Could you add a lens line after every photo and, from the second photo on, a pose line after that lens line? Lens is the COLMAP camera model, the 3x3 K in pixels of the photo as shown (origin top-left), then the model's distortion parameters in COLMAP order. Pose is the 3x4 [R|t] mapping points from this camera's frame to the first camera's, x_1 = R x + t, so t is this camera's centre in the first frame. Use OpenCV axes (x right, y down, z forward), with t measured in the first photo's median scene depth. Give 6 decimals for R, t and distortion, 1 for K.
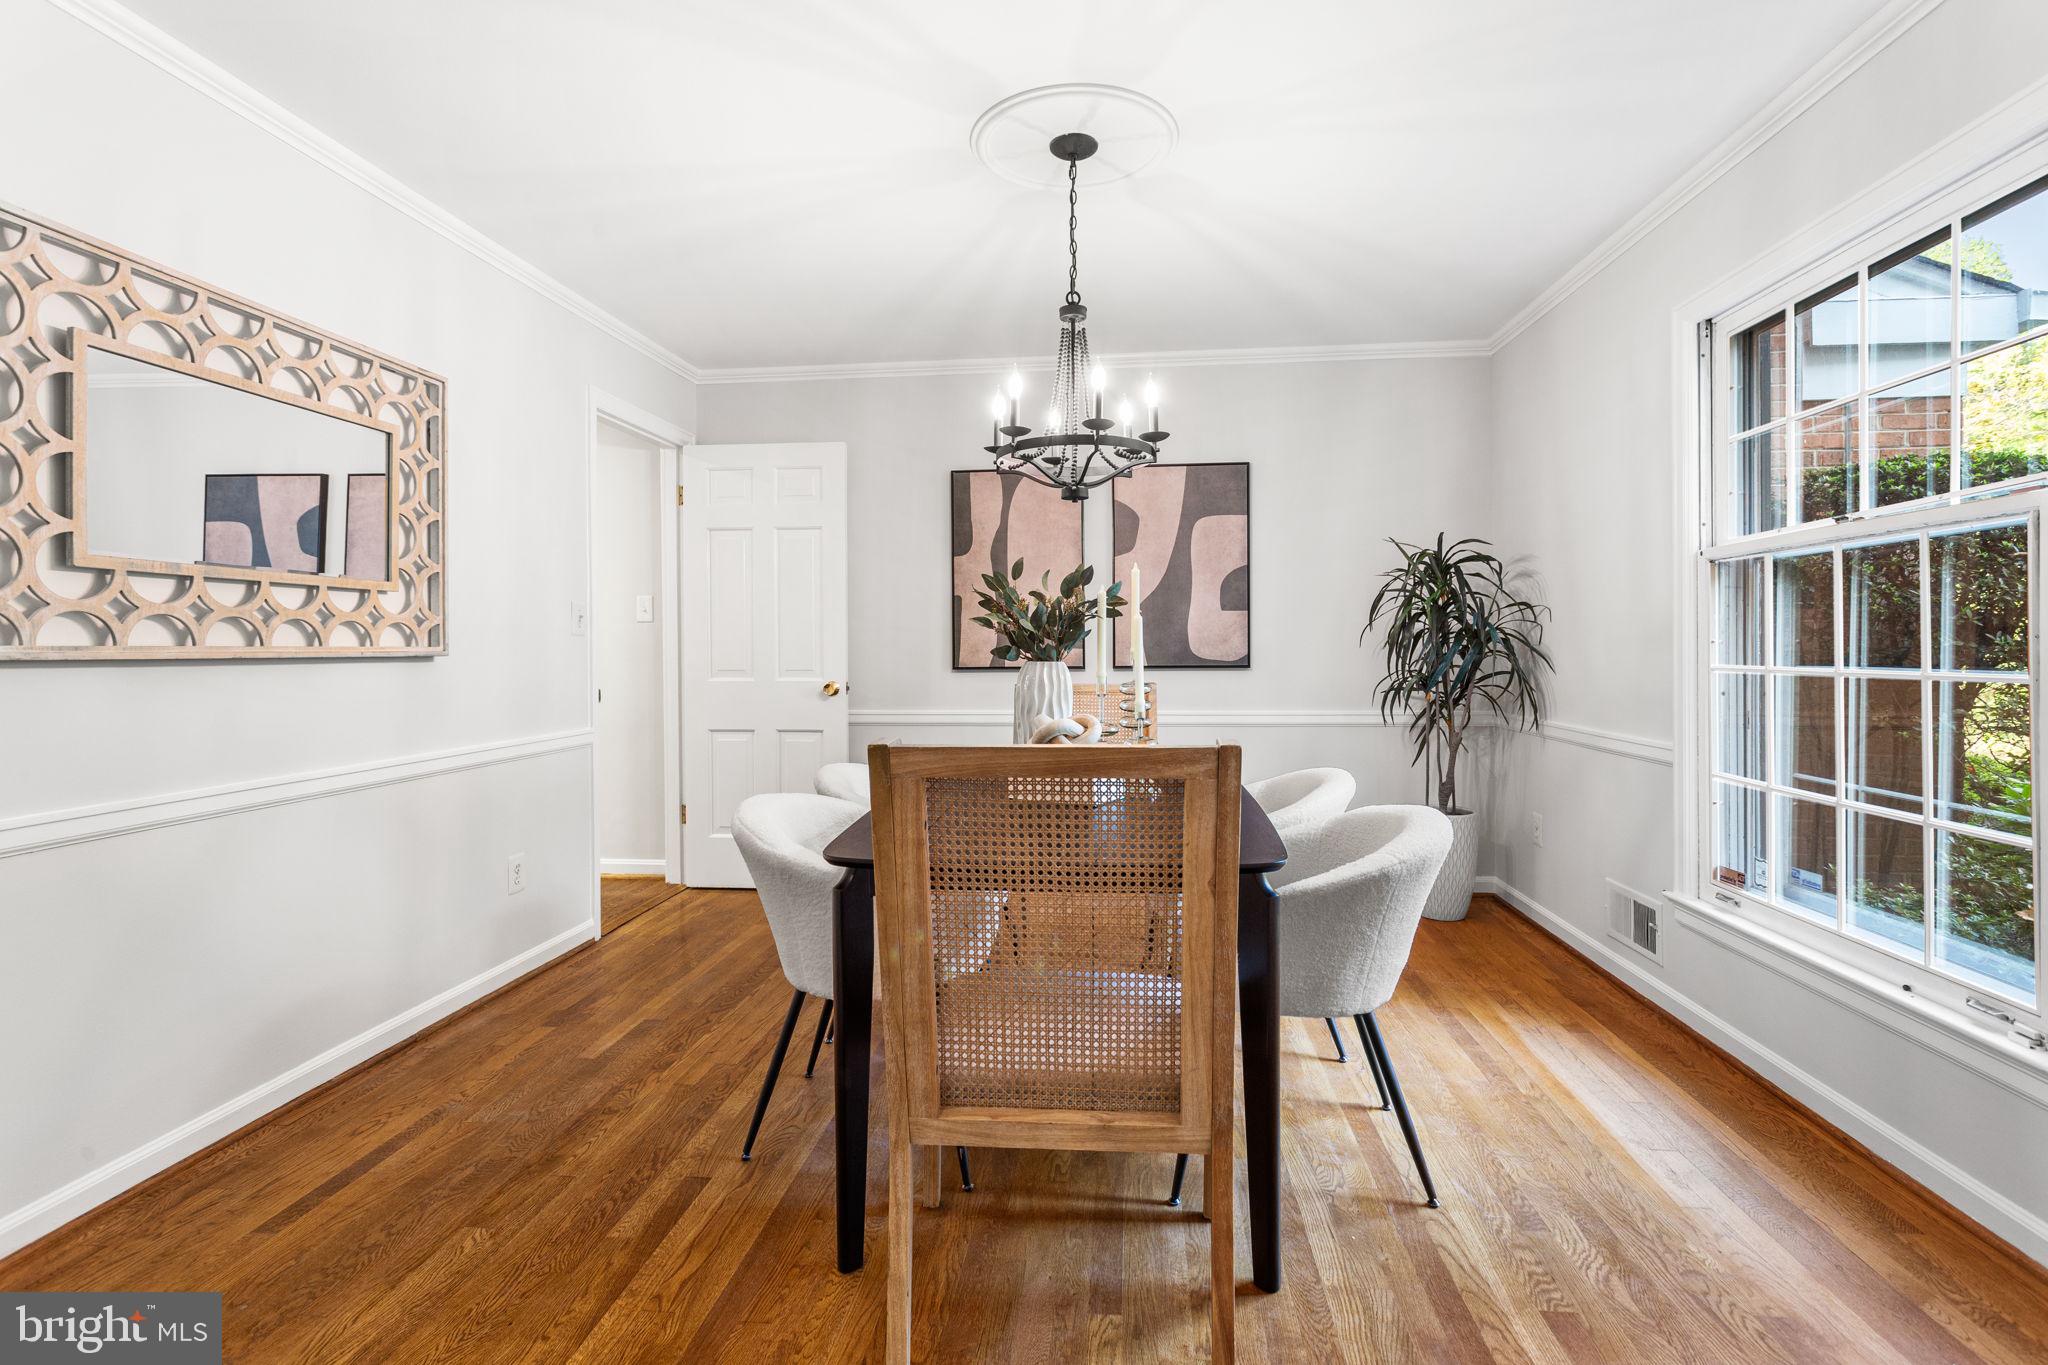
lens RADIAL K [[987.3, 0, 1043.0], [0, 987.3, 652.2], [0, 0, 1]] dist [-0.000338, 0.000083]
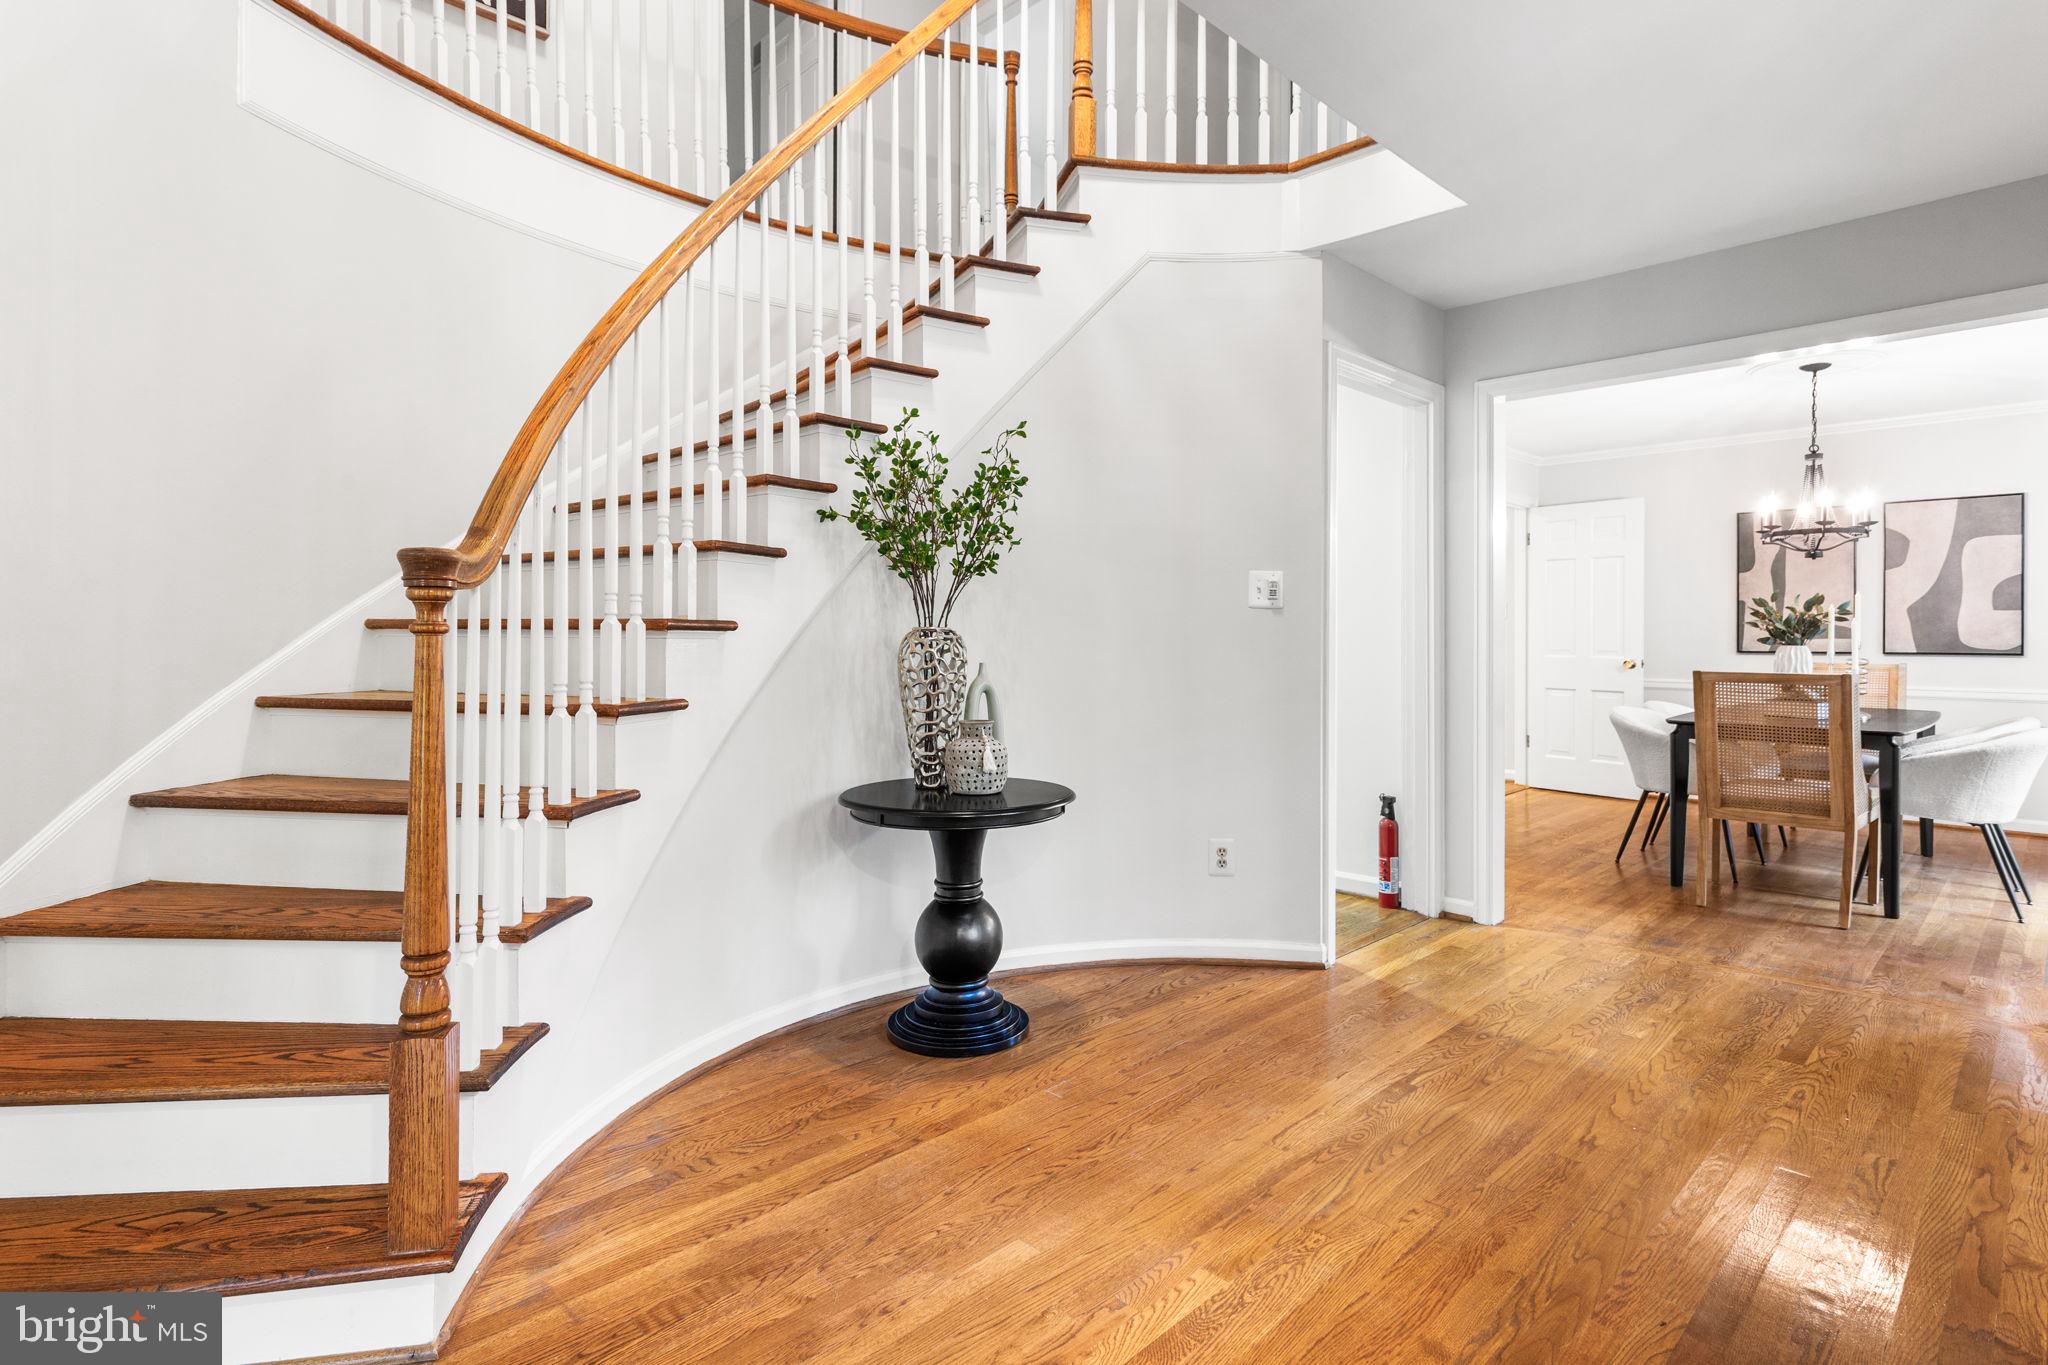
lens RADIAL K [[987.3, 0, 1043.0], [0, 987.3, 652.2], [0, 0, 1]] dist [-0.000338, 0.000083]
pose [[0.757983, 0.017459, -0.652041, 0.122528], [-0.009431, 0.999831, 0.015808, 0.004786], [0.652206, -0.005833, 0.758019, -1.130558]]
